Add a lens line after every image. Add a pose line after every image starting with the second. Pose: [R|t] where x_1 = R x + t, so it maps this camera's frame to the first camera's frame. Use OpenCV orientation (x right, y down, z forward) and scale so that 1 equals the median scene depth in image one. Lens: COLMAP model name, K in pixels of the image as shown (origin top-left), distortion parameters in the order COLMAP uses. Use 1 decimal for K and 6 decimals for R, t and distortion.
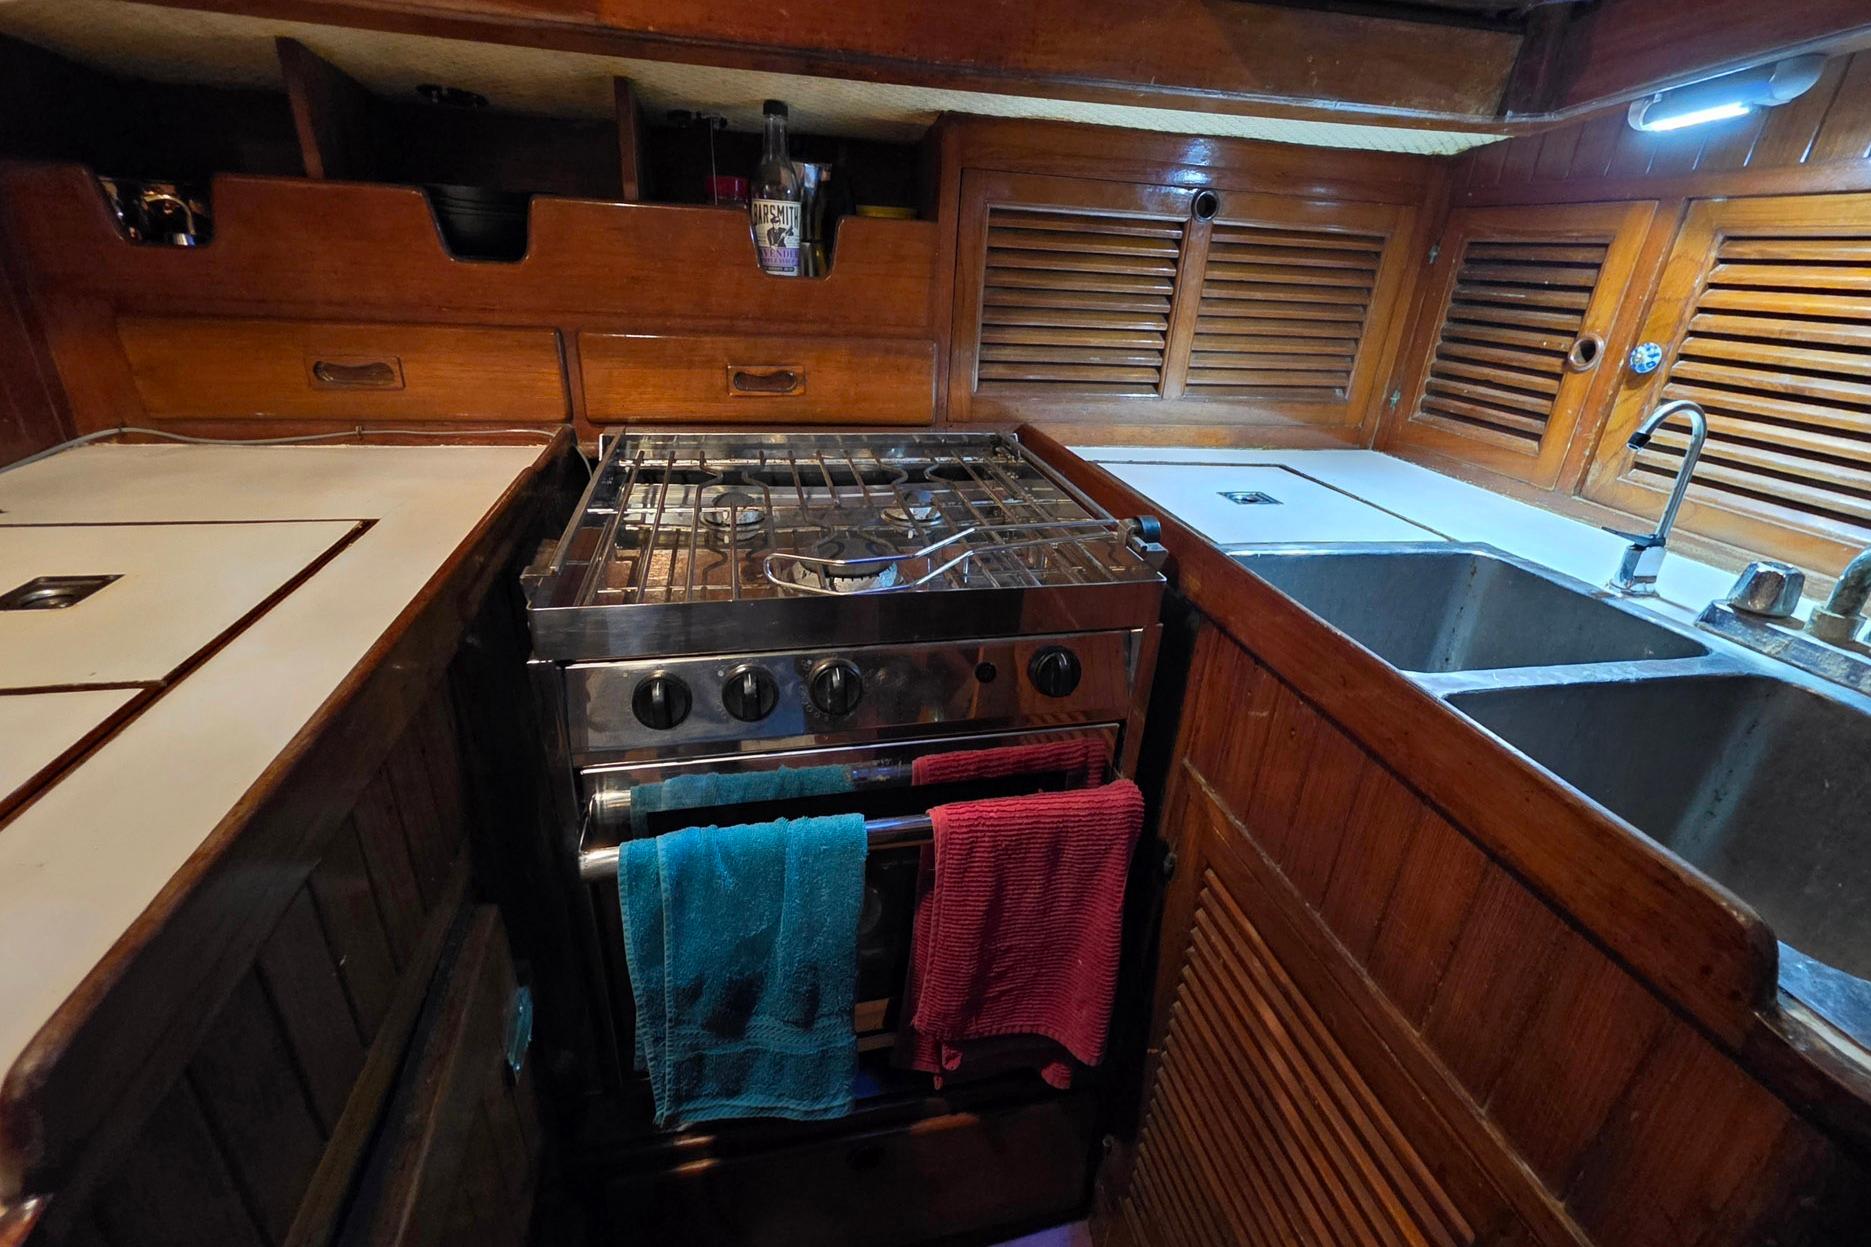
lens RADIAL K [[828.9, 0, 944.8], [0, 828.9, 615.8], [0, 0, 1]] dist [-0.000322, -0.000193]
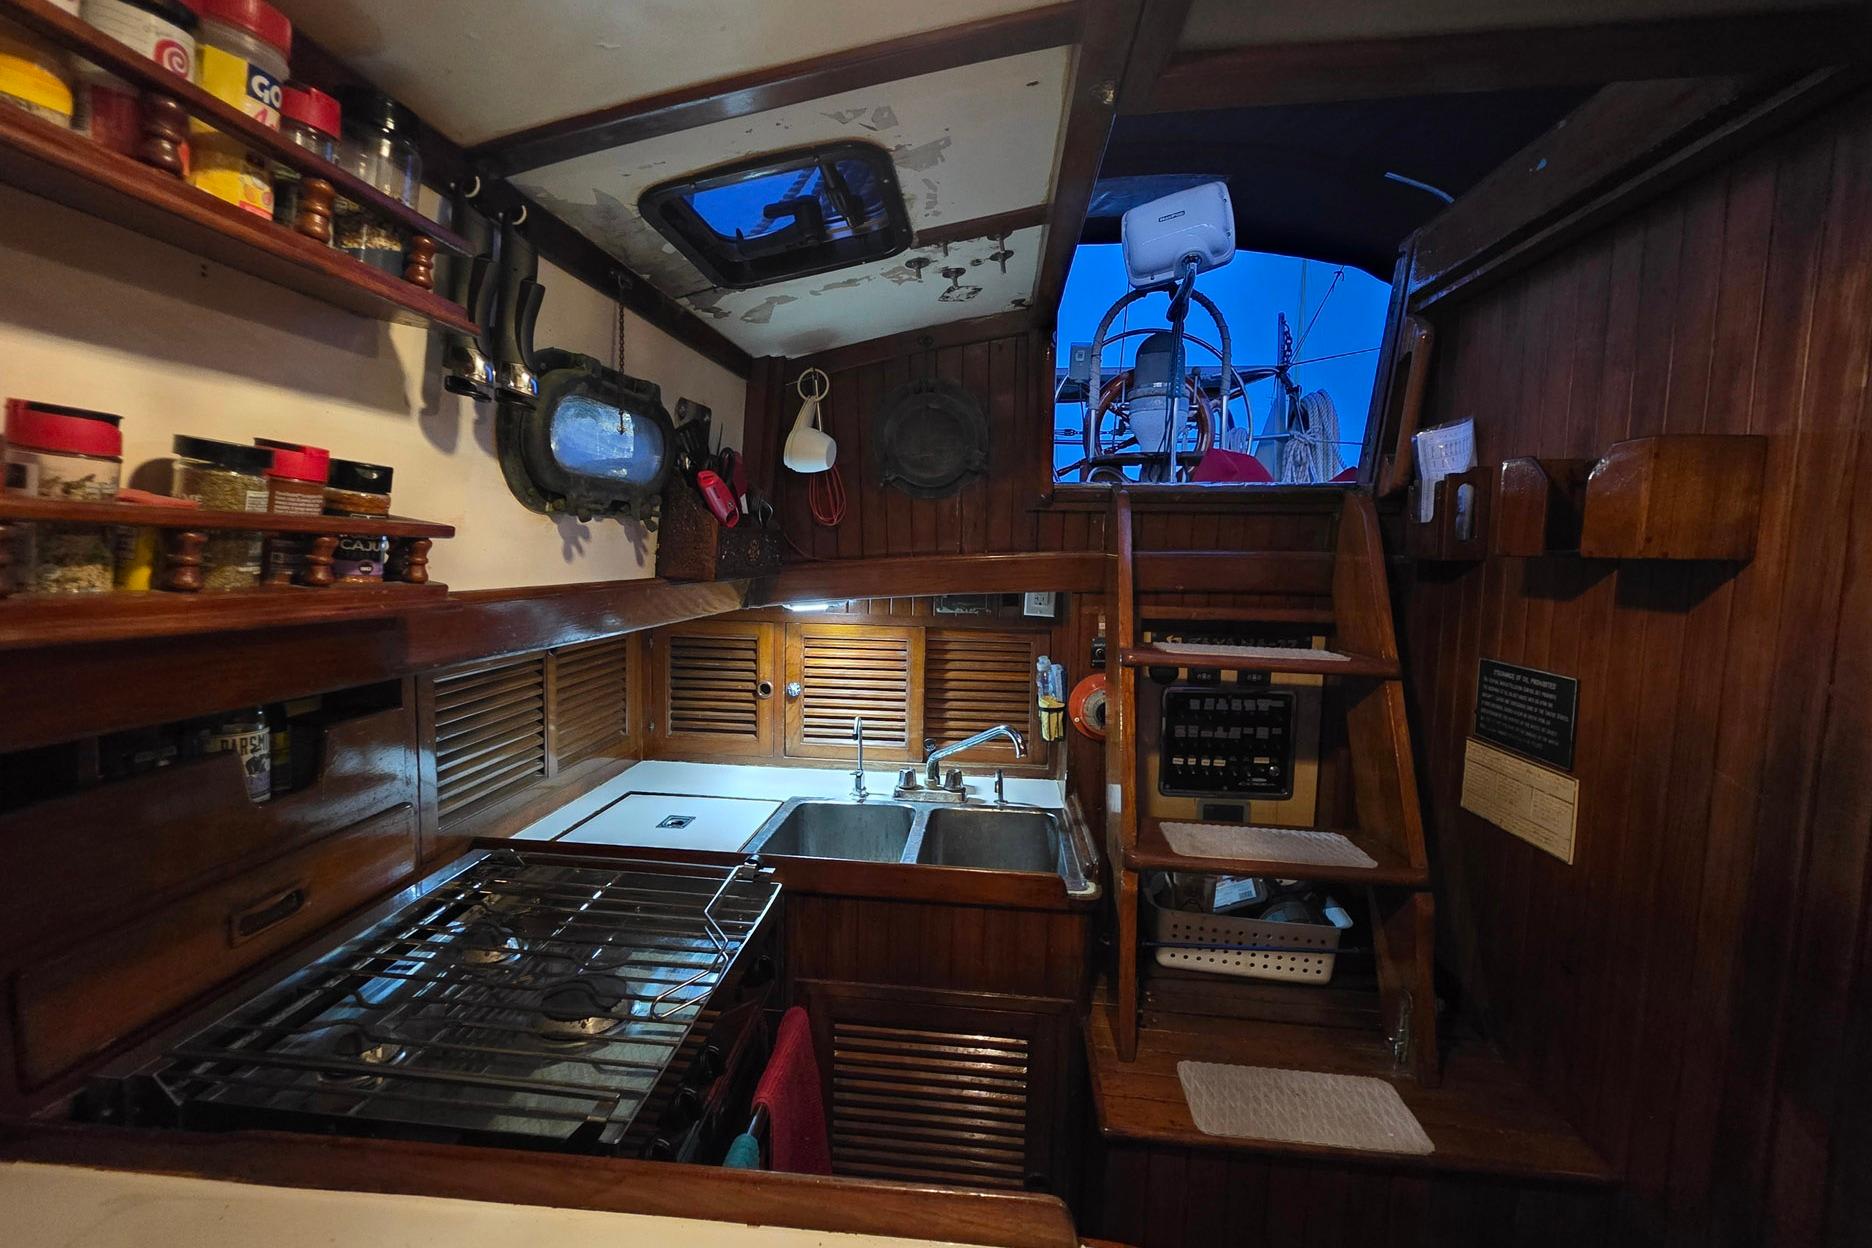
lens RADIAL K [[737.0, 0, 945.9], [0, 737.0, 613.8], [0, 0, 1]] dist [0.002009, -0.000183]
pose [[0.309822, -0.126198, 0.942382, -0.751703], [0.381795, 0.924245, -0.001752, -0.316089], [-0.870771, 0.360340, 0.334533, -0.048633]]
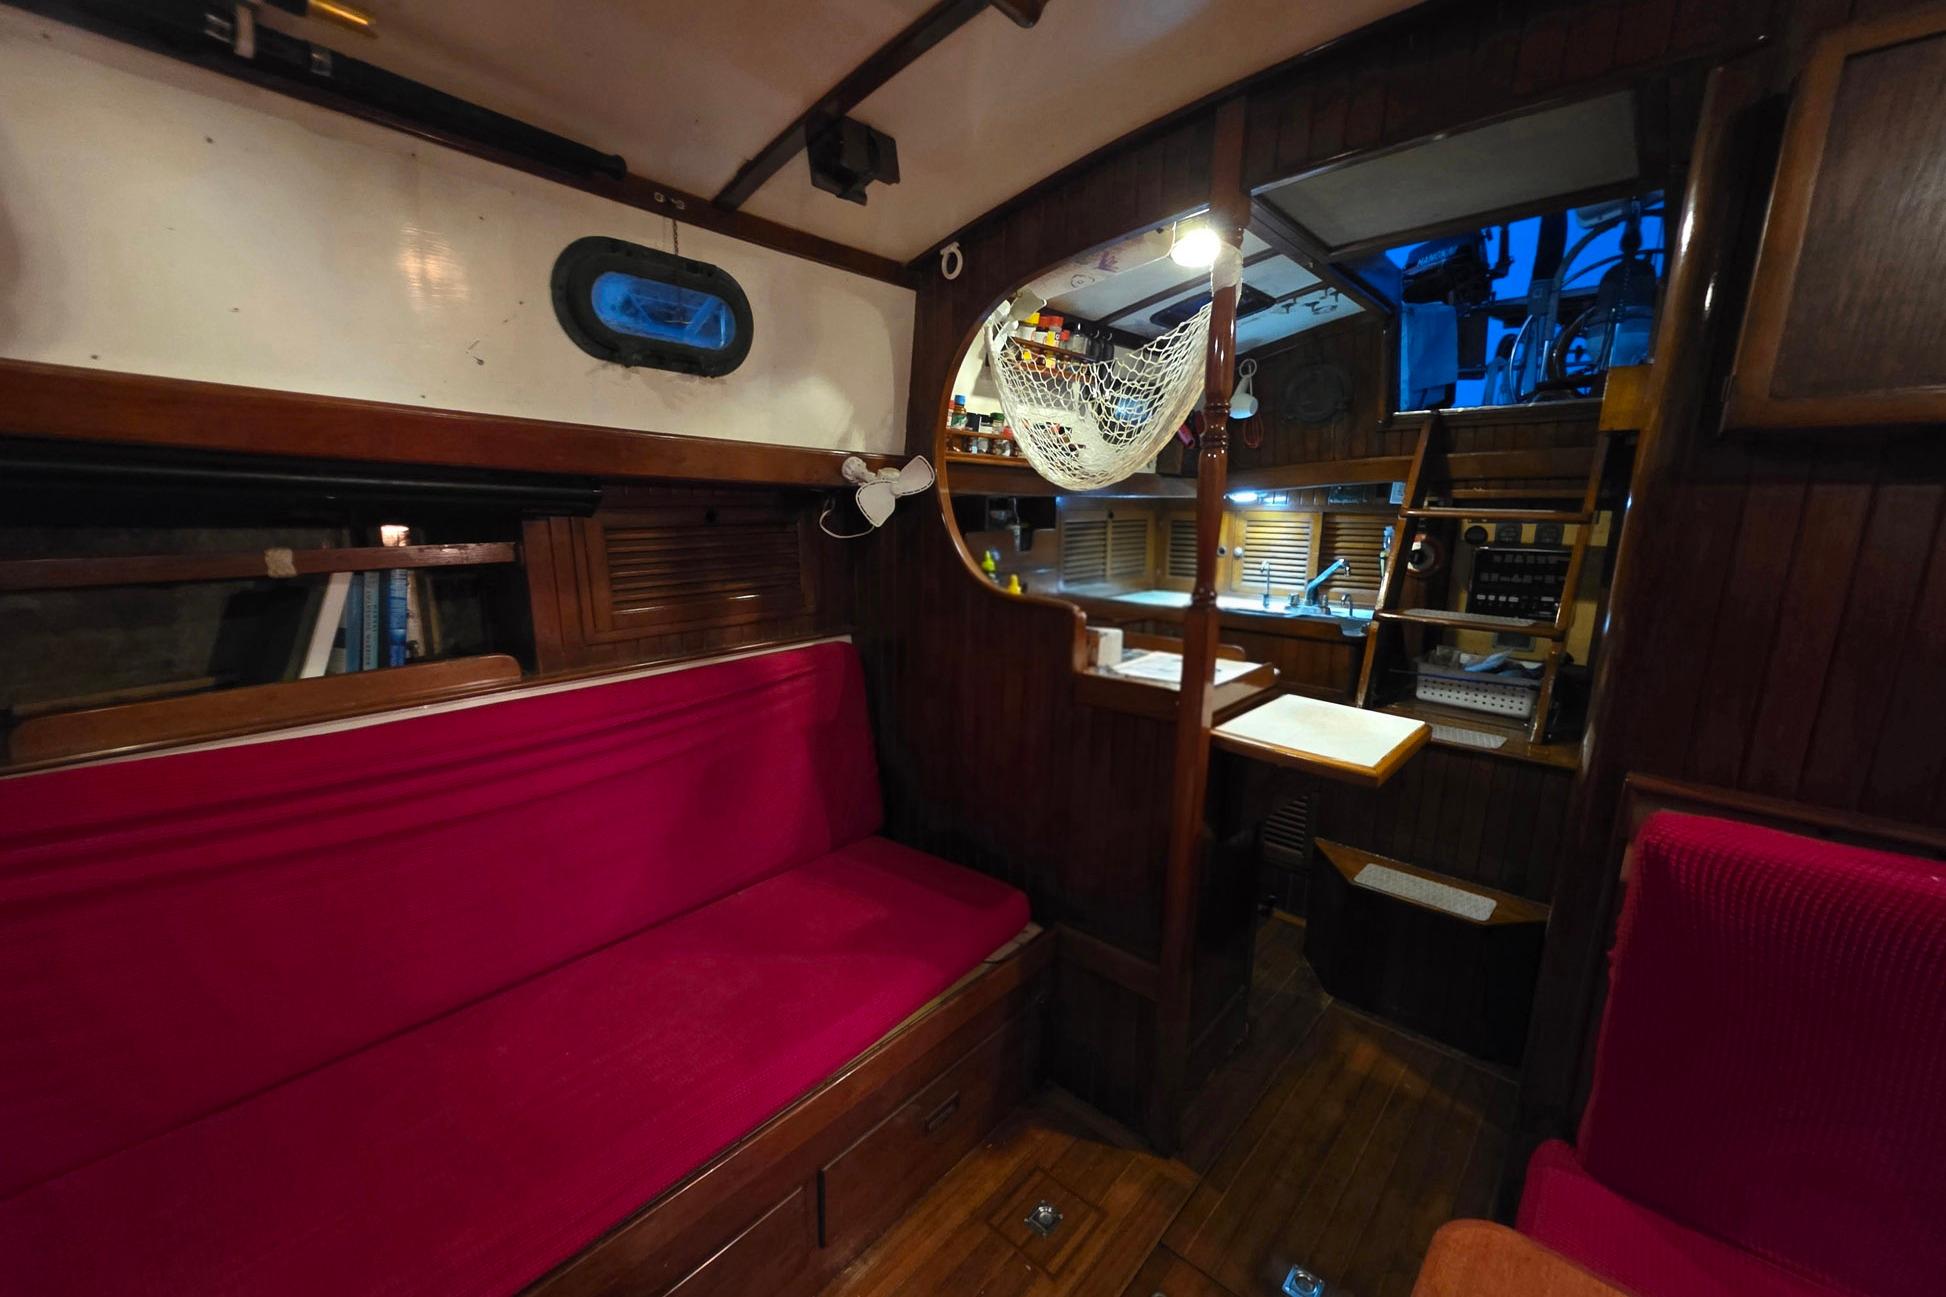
lens RADIAL K [[766.1, 0, 983.3], [0, 766.1, 637.8], [0, 0, 1]] dist [0.002009, -0.000183]
pose [[0.825973, -0.142815, 0.545318, -1.781920], [0.258880, 0.955430, -0.141897, 0.209212], [-0.500748, 0.258375, 0.826132, -1.004405]]
